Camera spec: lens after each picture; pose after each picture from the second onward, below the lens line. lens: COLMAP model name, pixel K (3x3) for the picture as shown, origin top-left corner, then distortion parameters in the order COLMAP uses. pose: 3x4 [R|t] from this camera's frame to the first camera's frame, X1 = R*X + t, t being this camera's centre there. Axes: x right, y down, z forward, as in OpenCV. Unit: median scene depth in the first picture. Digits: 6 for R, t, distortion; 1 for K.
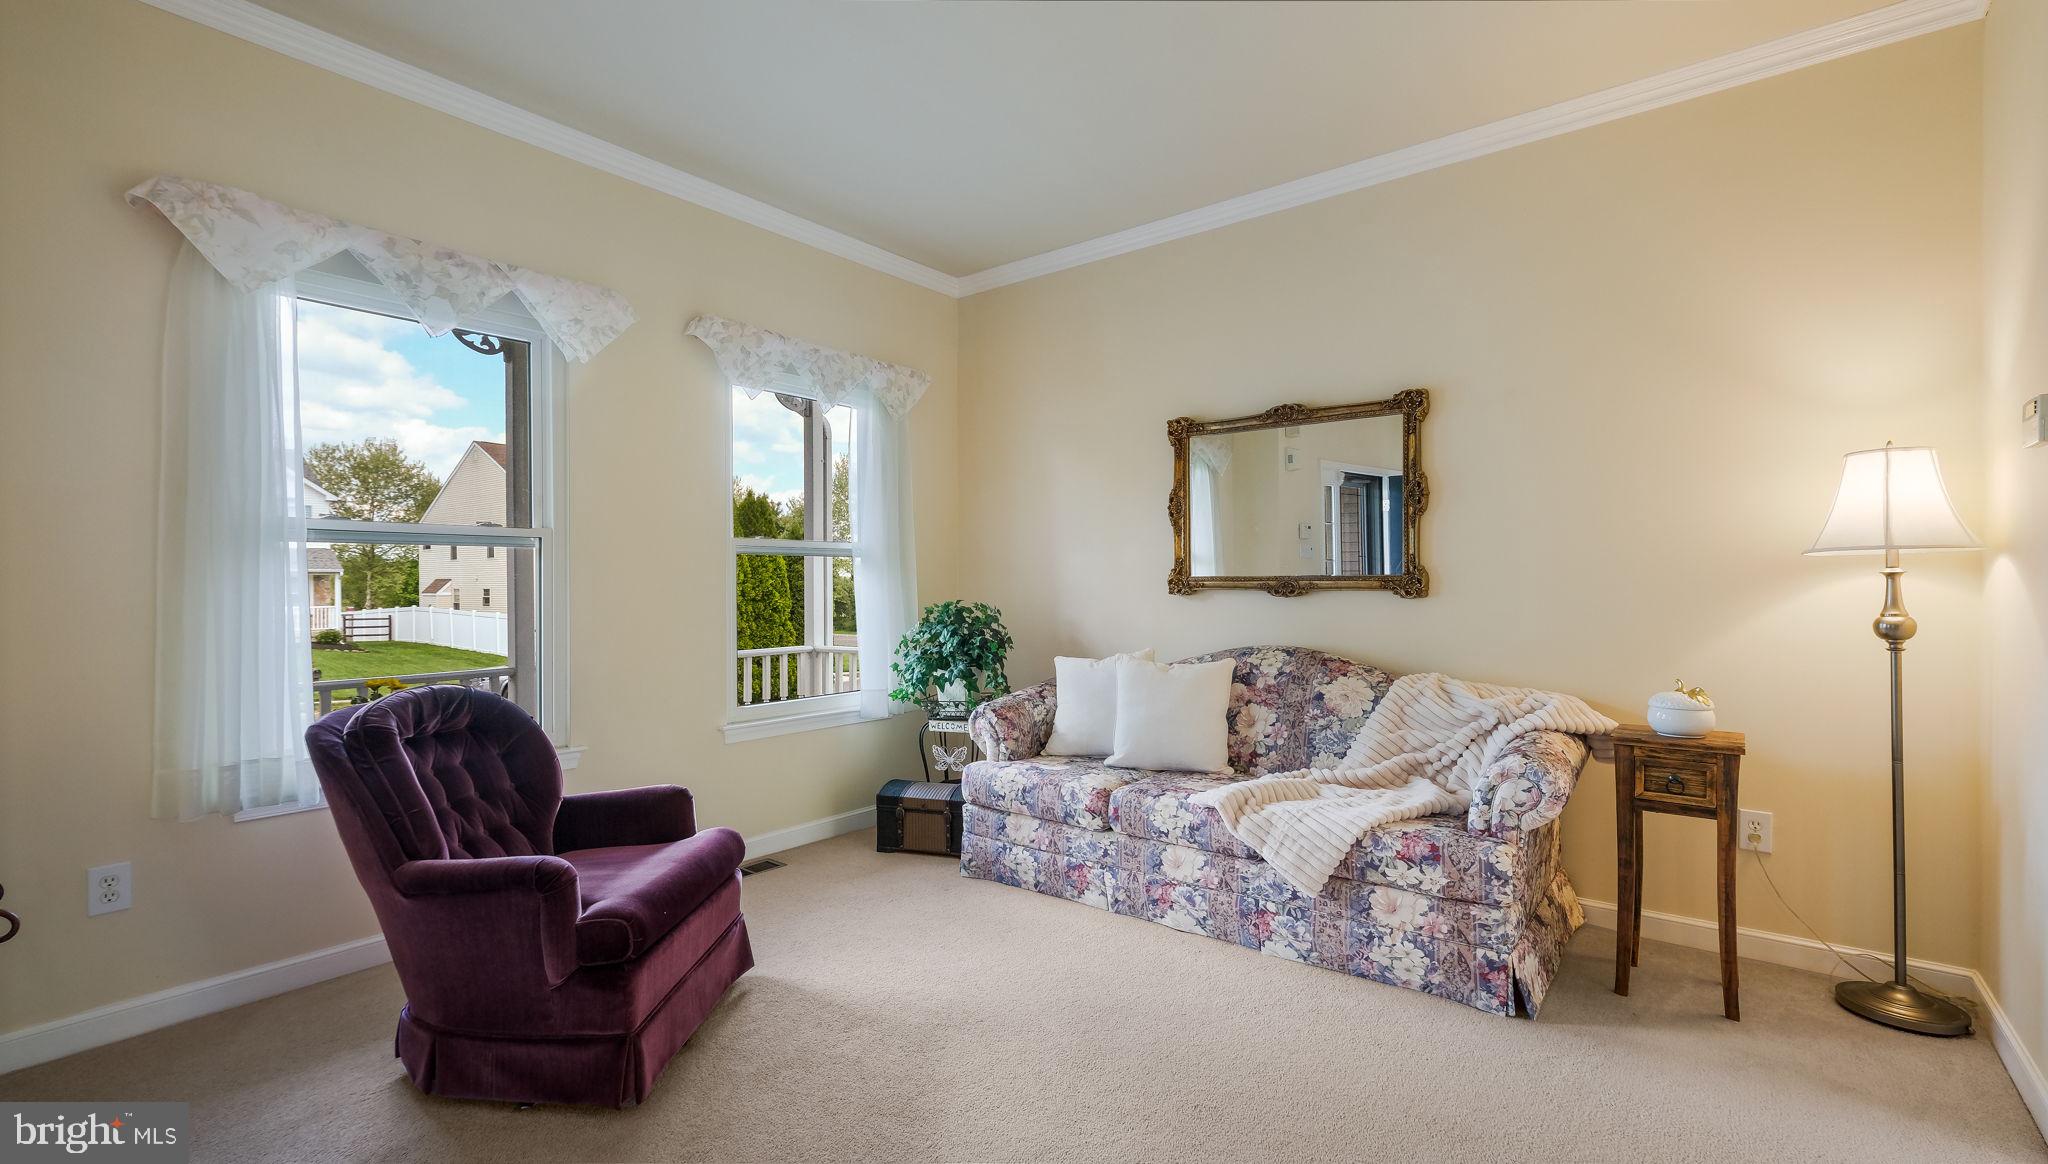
lens RADIAL K [[905.3, 0, 1008.1], [0, 905.3, 572.9], [0, 0, 1]] dist [0.015749, -0.000184]
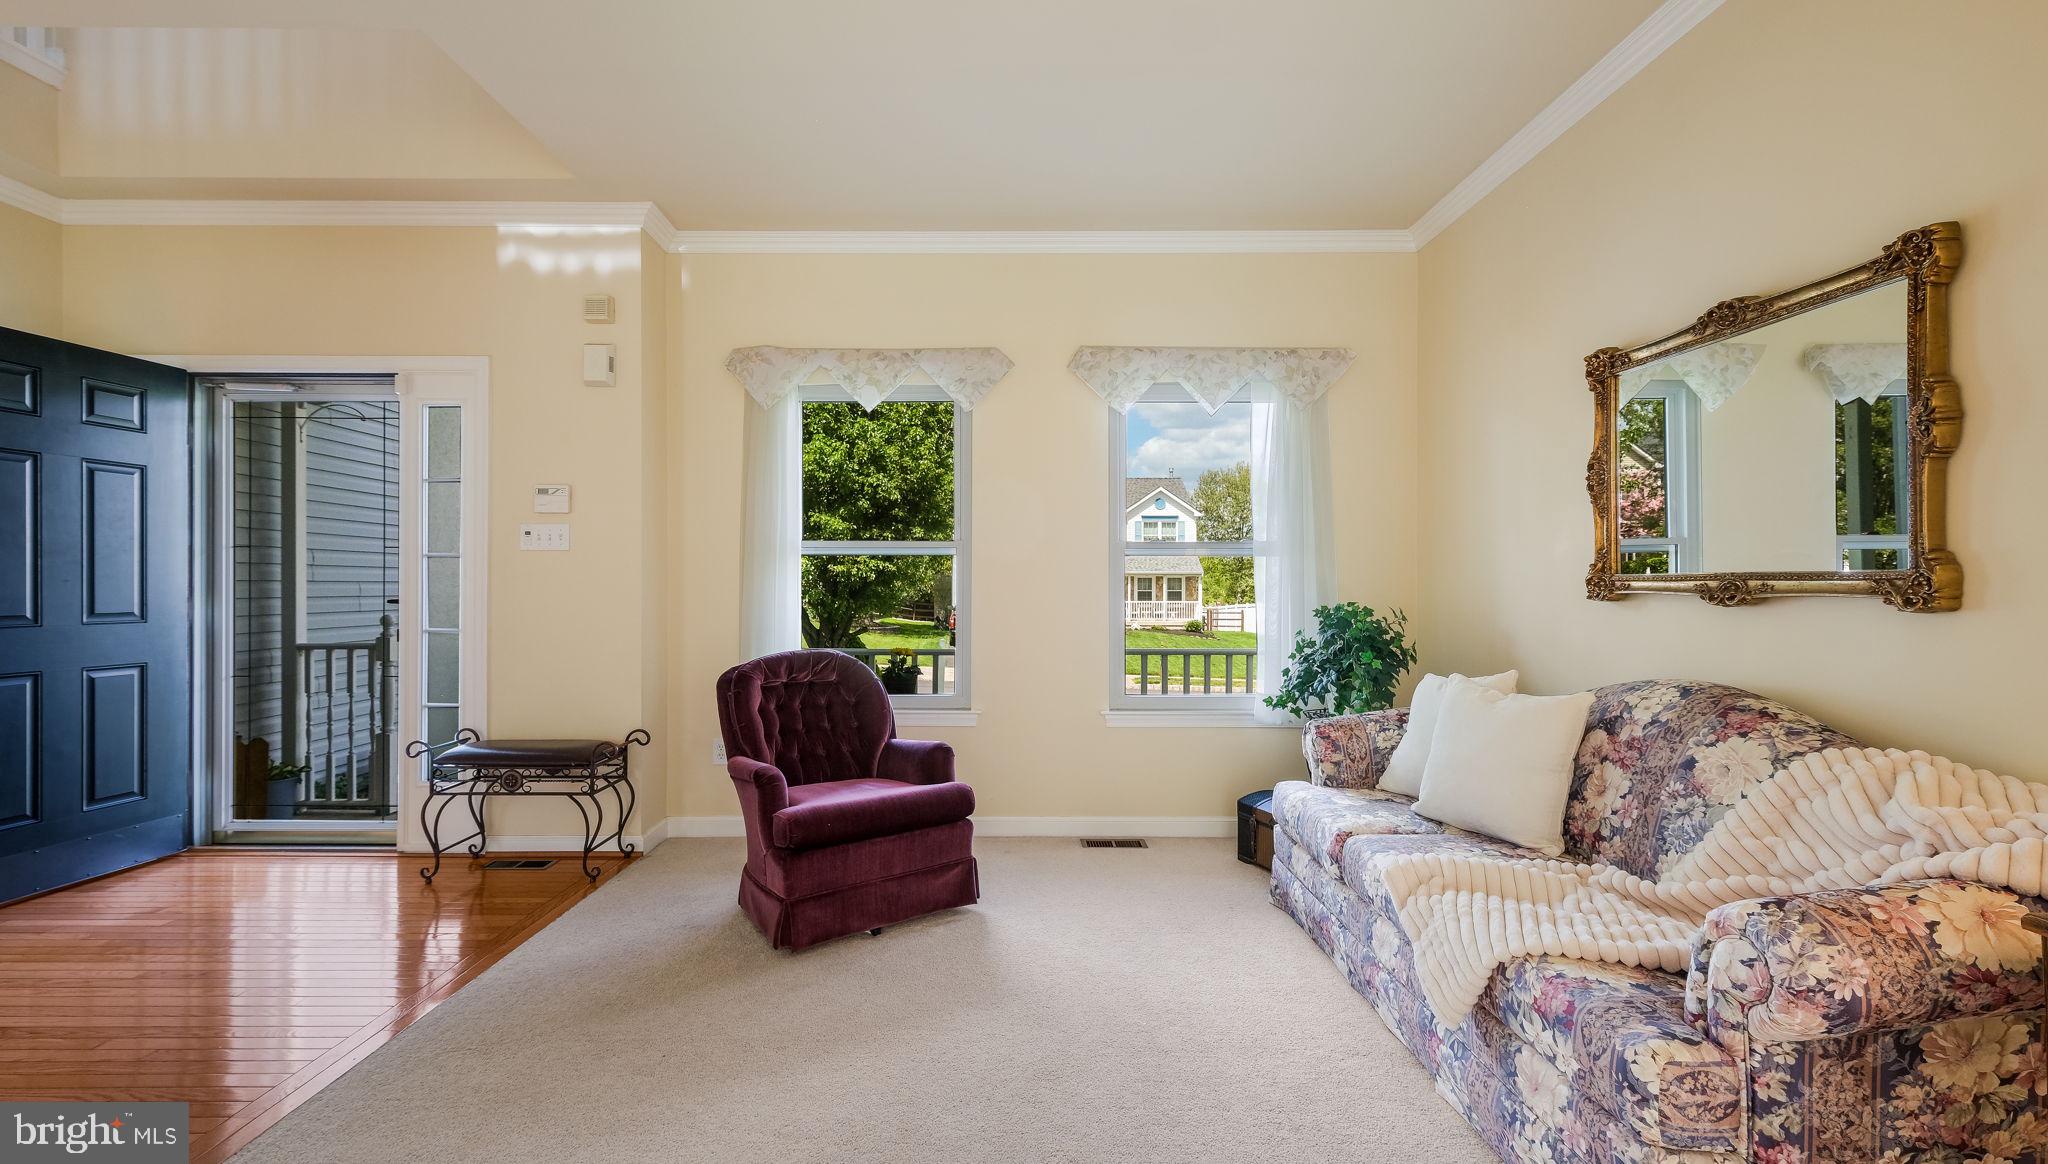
lens RADIAL K [[905.3, 0, 1008.1], [0, 905.3, 572.9], [0, 0, 1]] dist [0.015749, -0.000184]
pose [[0.624300, -0.007555, -0.781148, 0.530870], [0.006979, 0.999967, -0.004094, 0.002762], [0.781153, -0.002895, 0.624333, 0.227684]]
